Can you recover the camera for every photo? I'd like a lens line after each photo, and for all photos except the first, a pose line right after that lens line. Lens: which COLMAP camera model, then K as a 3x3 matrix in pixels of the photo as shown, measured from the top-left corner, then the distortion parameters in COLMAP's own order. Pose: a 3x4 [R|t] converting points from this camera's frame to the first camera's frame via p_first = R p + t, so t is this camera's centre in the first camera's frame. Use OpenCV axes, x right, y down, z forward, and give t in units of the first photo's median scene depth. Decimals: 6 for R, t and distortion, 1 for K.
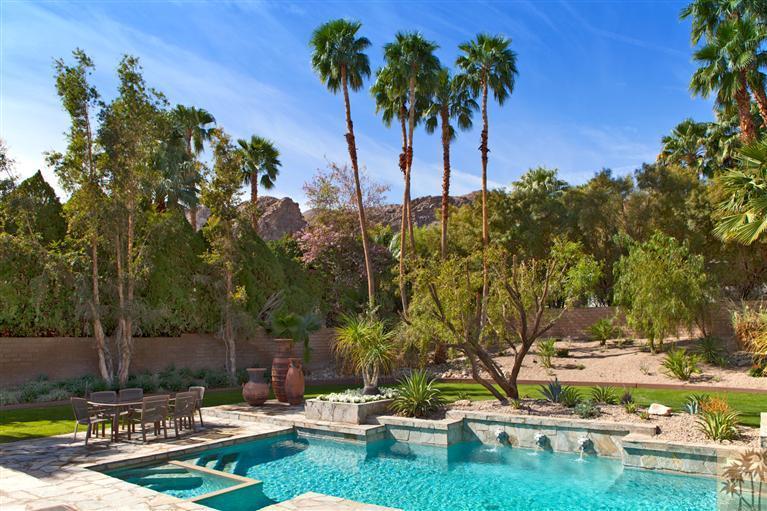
lens RADIAL K [[561.4, 0, 383.5], [0, 561.4, 255.5], [0, 0, 1]] dist [-0.120265, 0.118888]
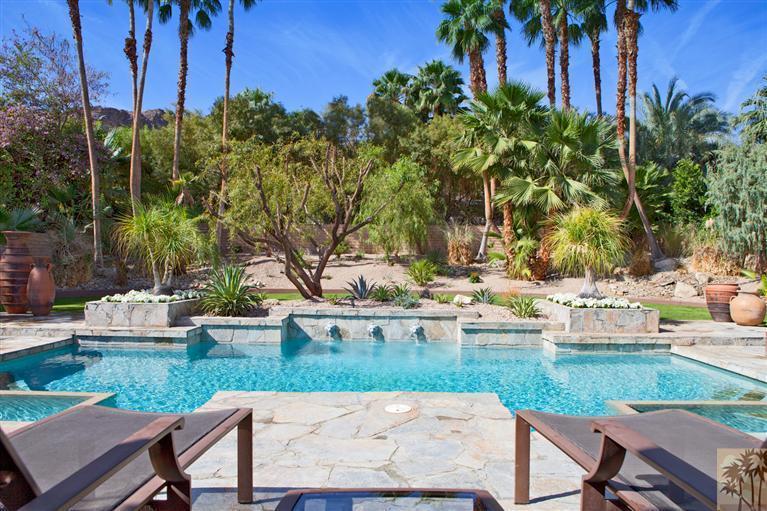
lens RADIAL K [[540.9, 0, 383.1], [0, 540.9, 239.9], [0, 0, 1]] dist [-0.049013, 0.001826]
pose [[0.821068, 0.038362, 0.569540, -0.236612], [-0.093609, 0.993281, 0.068046, 0.084268], [-0.563103, -0.109185, 0.819142, 0.160916]]
